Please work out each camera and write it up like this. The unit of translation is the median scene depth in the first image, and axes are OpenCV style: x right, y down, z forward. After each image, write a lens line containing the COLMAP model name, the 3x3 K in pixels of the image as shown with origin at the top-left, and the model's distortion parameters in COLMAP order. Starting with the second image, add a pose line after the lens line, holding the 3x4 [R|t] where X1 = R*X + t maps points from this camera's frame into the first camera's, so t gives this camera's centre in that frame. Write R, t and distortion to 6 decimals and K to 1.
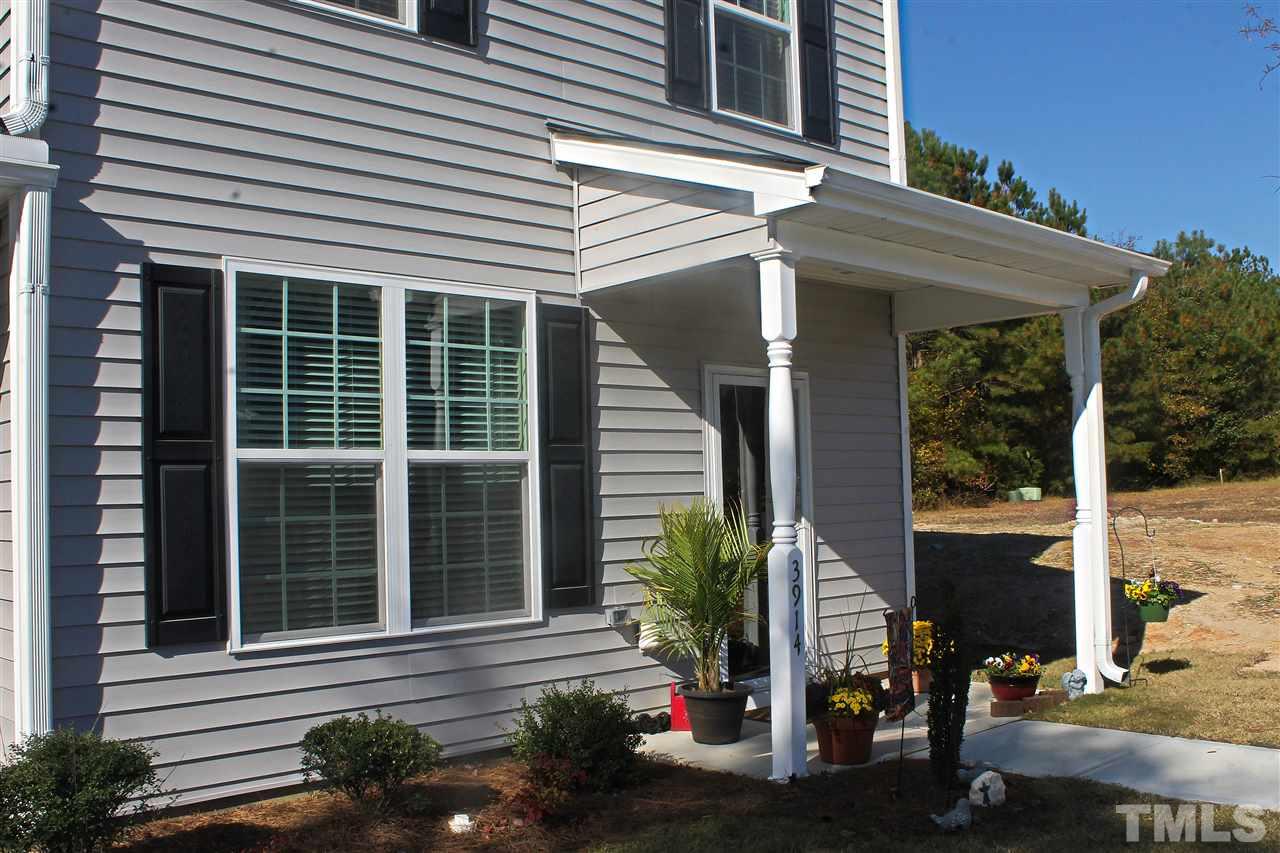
lens RADIAL K [[1249.5, 0, 645.6], [0, 1249.5, 433.0], [0, 0, 1]] dist [-0.091611, 0.000000]
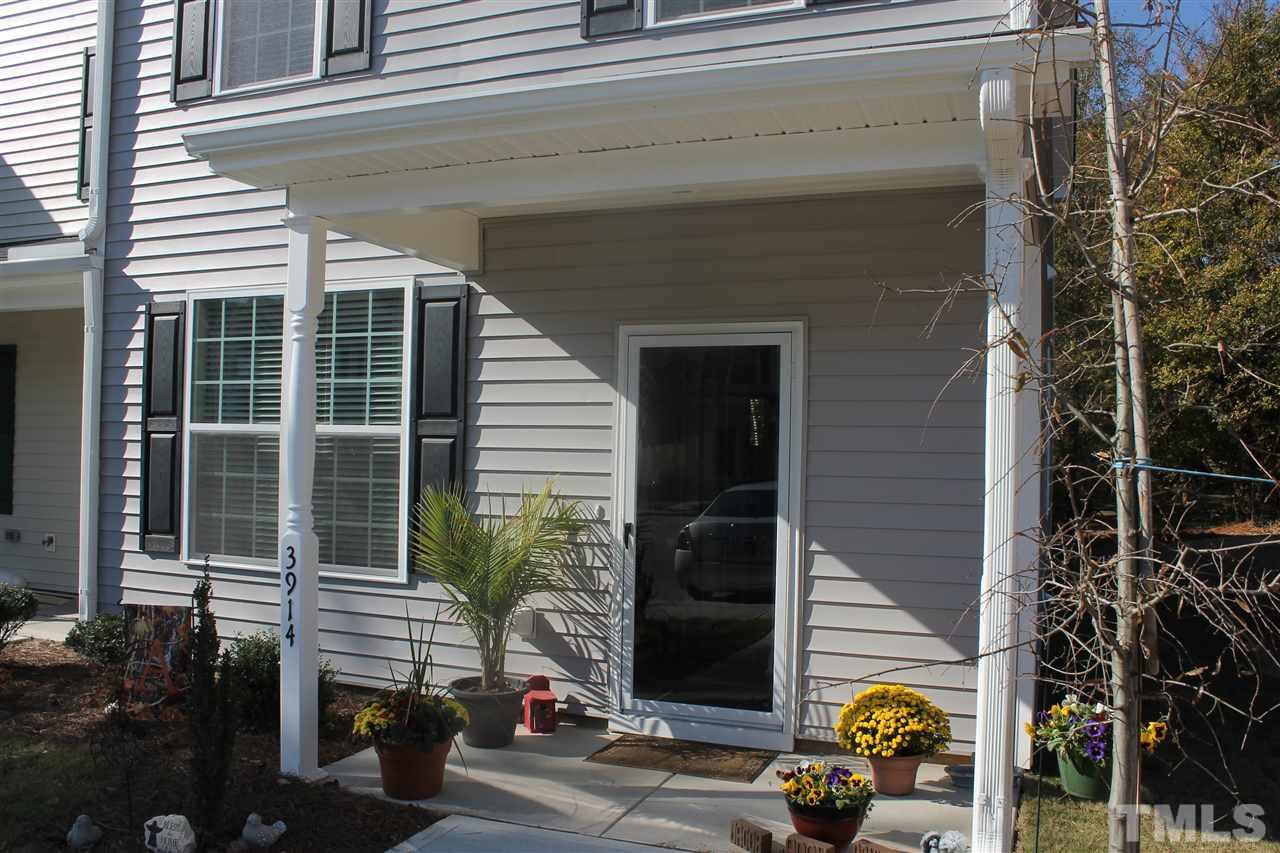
lens RADIAL K [[1150.8, 0, 644.6], [0, 1150.8, 437.0], [0, 0, 1]] dist [-0.133337, 0.074629]
pose [[0.393097, 0.014575, -0.919381, 0.904986], [0.012490, 0.999697, 0.021188, 0.006192], [0.919412, -0.019812, 0.392796, 0.806508]]
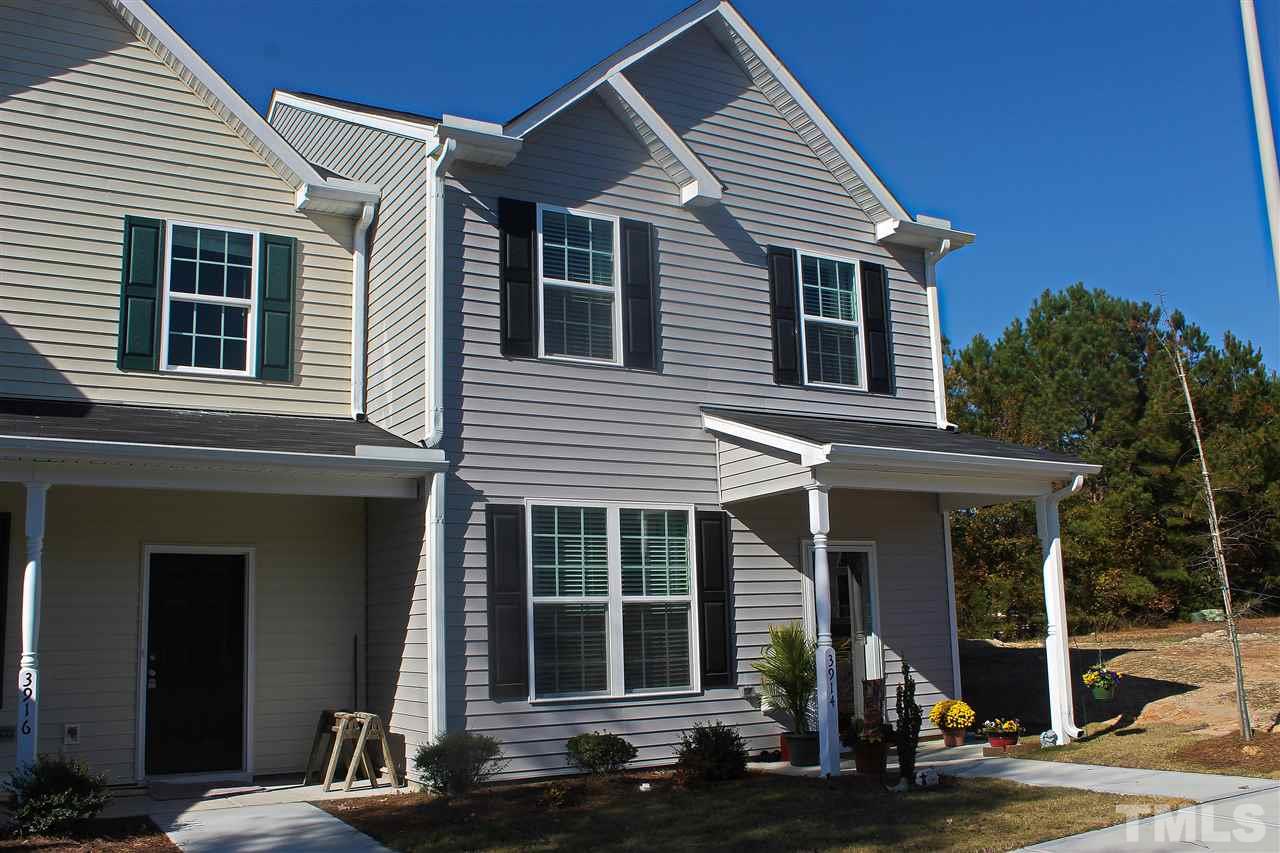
lens RADIAL K [[1150.8, 0, 633.4], [0, 1150.8, 452.4], [0, 0, 1]] dist [-0.133337, 0.074629]
pose [[0.978596, -0.034574, -0.202866, 0.161098], [0.014535, 0.994936, -0.099451, -0.026053], [0.205277, 0.094374, 0.974143, -0.609005]]
